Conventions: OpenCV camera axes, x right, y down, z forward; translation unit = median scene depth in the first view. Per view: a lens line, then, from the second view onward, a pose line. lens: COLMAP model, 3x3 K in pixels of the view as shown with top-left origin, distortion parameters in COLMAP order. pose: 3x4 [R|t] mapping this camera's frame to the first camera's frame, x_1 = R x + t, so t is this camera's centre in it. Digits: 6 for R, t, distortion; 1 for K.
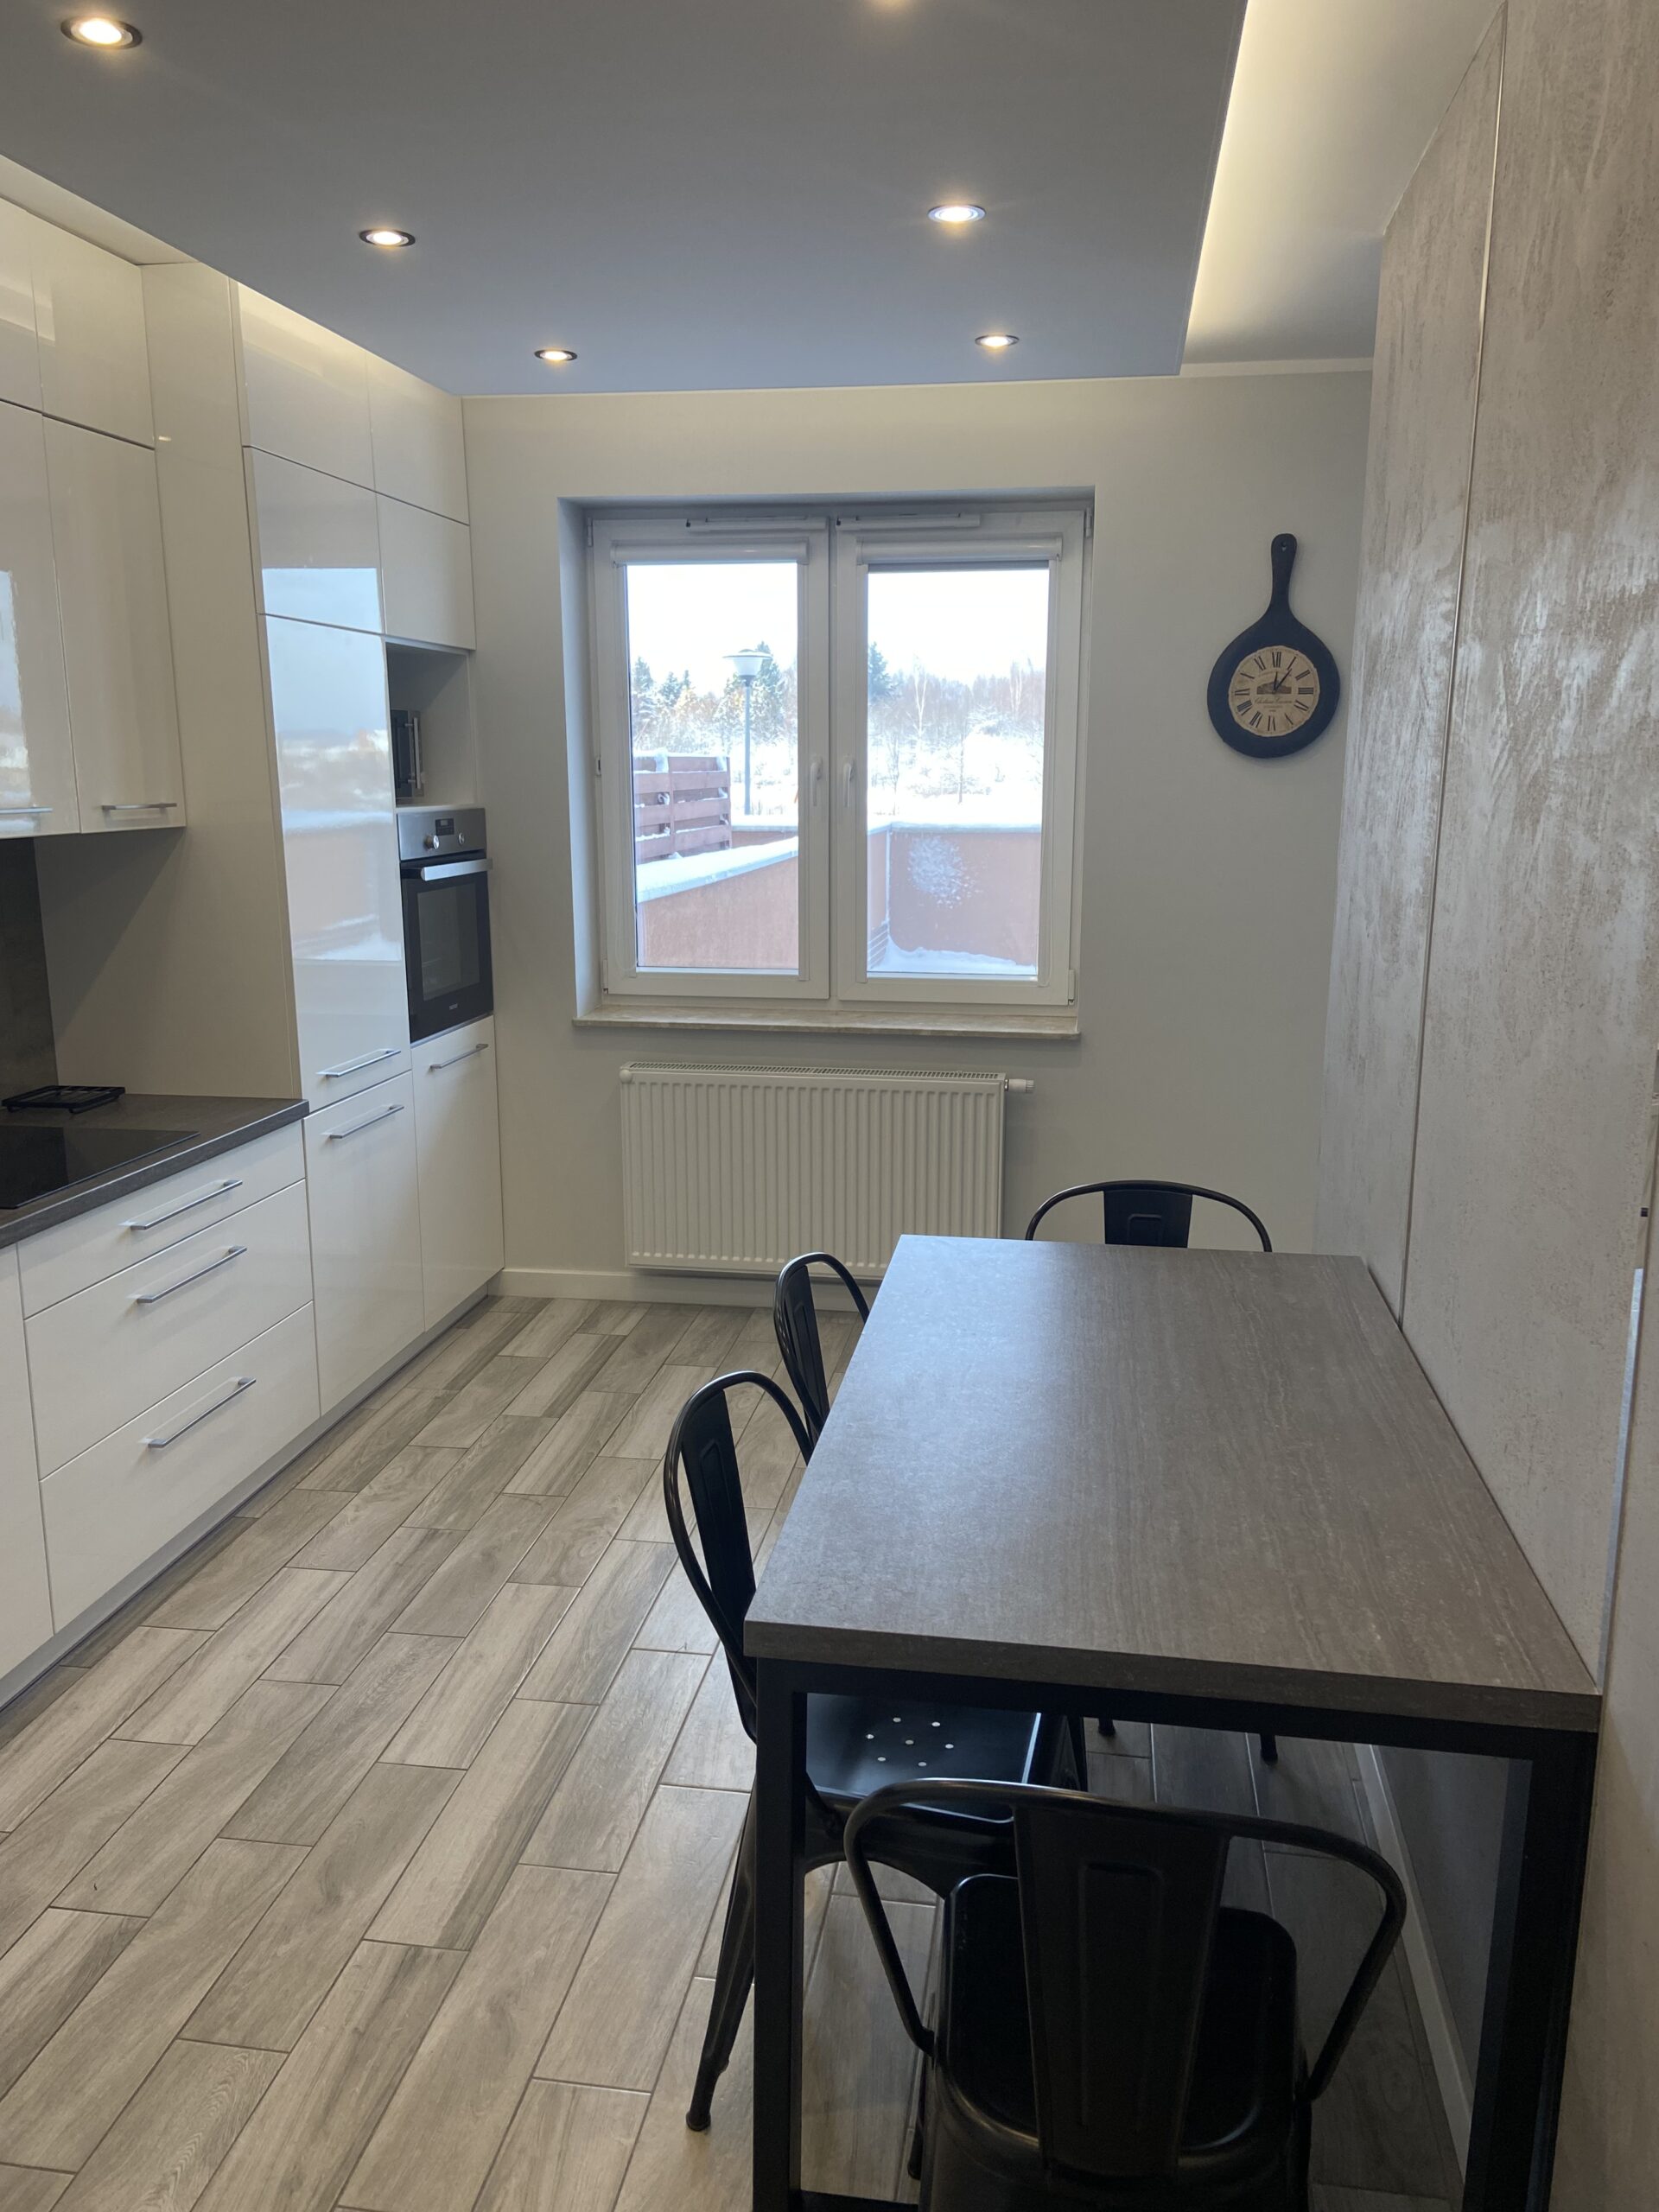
lens RADIAL K [[1656.1, 0, 829.5], [0, 1656.1, 1106.0], [0, 0, 1]] dist [0.003426, 0.000765]
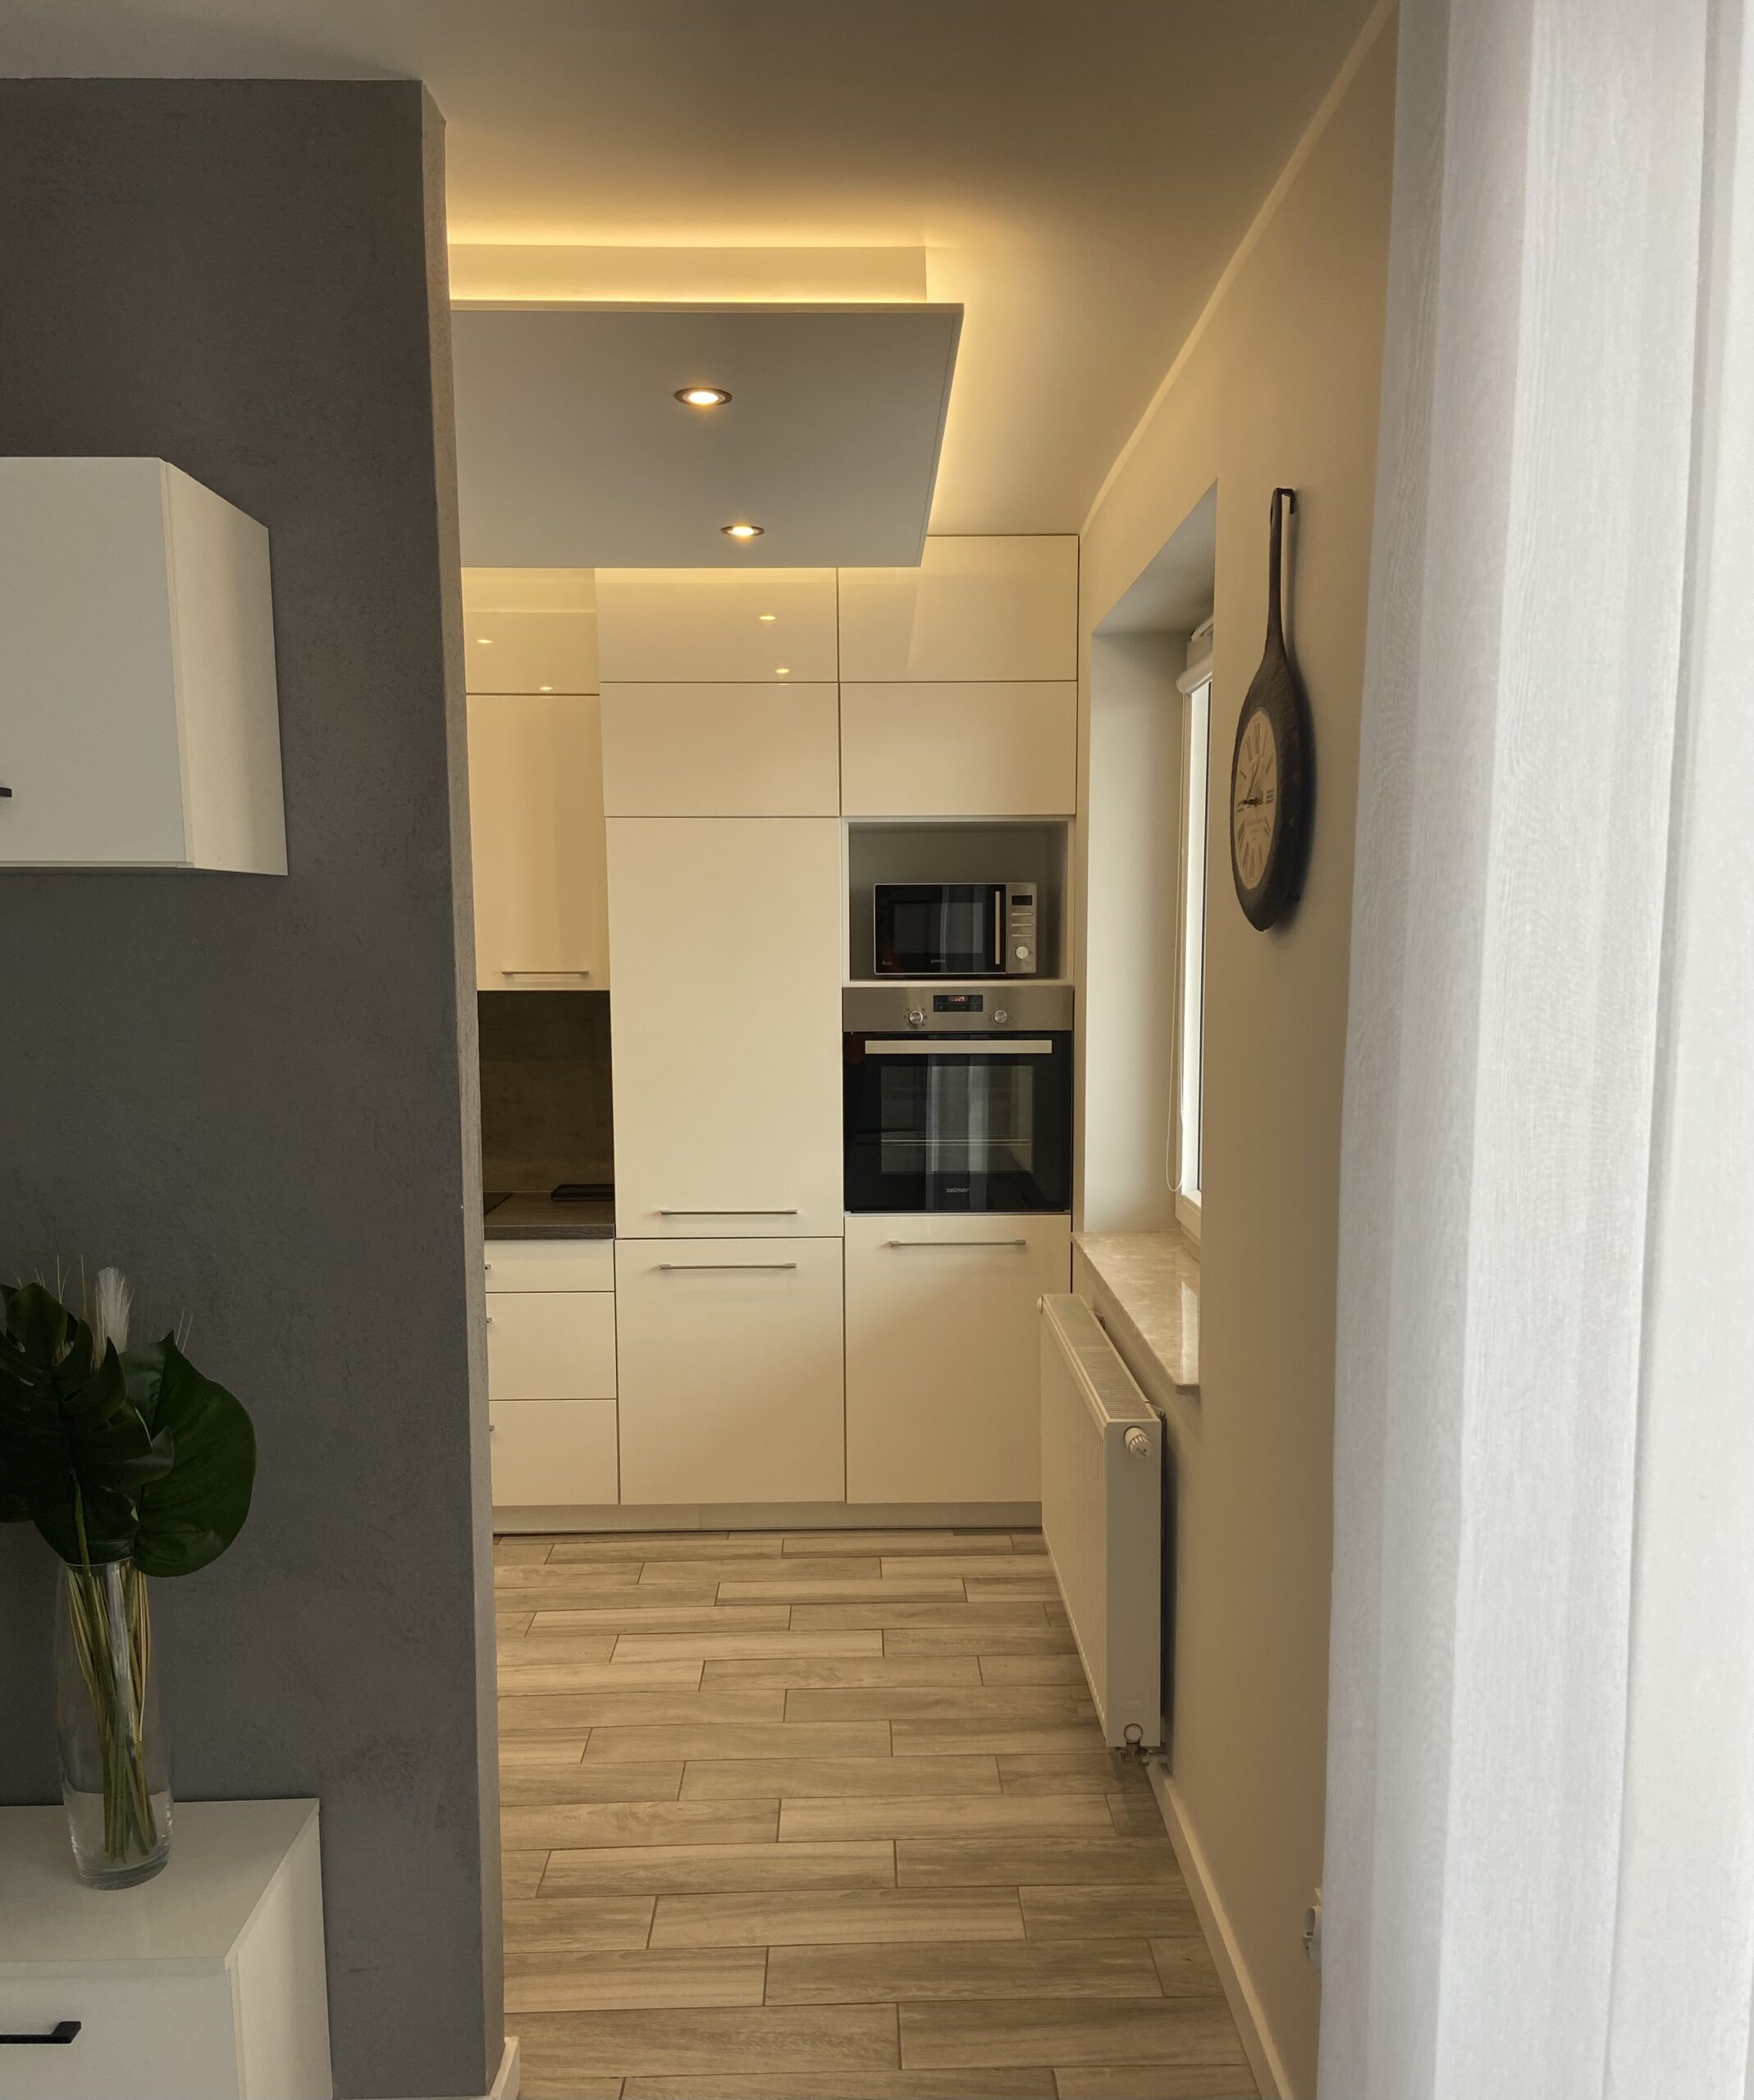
lens RADIAL K [[1744.8, 0, 877.7], [0, 1744.8, 1117.8], [0, 0, 1]] dist [-0.002999, -0.000427]
pose [[0.172360, 0.107484, -0.979152, 0.795271], [-0.192103, 0.978610, 0.073609, -0.178575], [0.966120, 0.175411, 0.189321, 0.821617]]
